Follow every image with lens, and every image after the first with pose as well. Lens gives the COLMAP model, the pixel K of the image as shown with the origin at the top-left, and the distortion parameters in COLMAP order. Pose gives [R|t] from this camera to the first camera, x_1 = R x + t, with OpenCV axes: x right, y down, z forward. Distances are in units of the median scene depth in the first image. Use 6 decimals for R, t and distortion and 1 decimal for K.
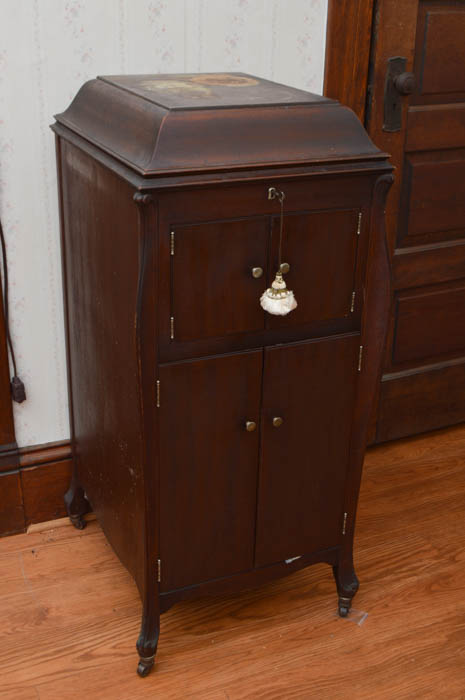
lens RADIAL K [[911.4, 0, 253.3], [0, 911.4, 350.6], [0, 0, 1]] dist [-0.012020, -0.023477]
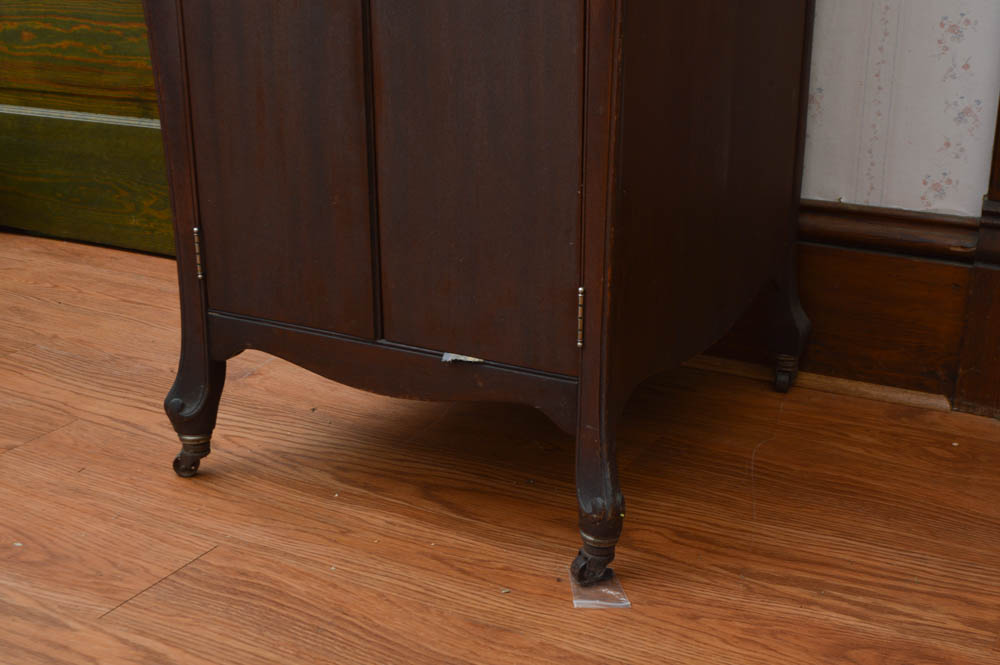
lens RADIAL K [[1293.5, 0, 518.9], [0, 1293.5, 333.2], [0, 0, 1]] dist [-0.004640, 0.008358]
pose [[0.593429, 0.226975, -0.772221, 0.469138], [-0.310674, 0.949658, 0.040384, 0.164282], [0.742512, 0.215944, 0.634070, 0.563510]]
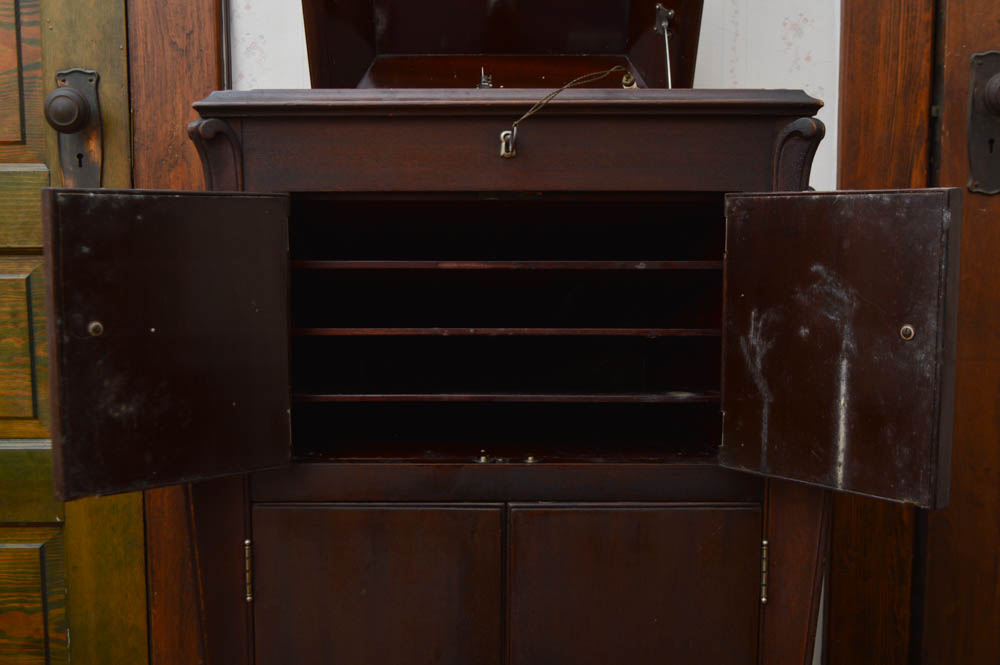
lens RADIAL K [[1116.8, 0, 500.0], [0, 1116.8, 332.5], [0, 0, 1]] dist [-0.009249, -0.021029]
pose [[0.900536, 0.012122, -0.434612, 0.190980], [-0.147969, 0.948485, -0.280146, 0.054602], [0.408827, 0.316591, 0.855938, 0.401886]]
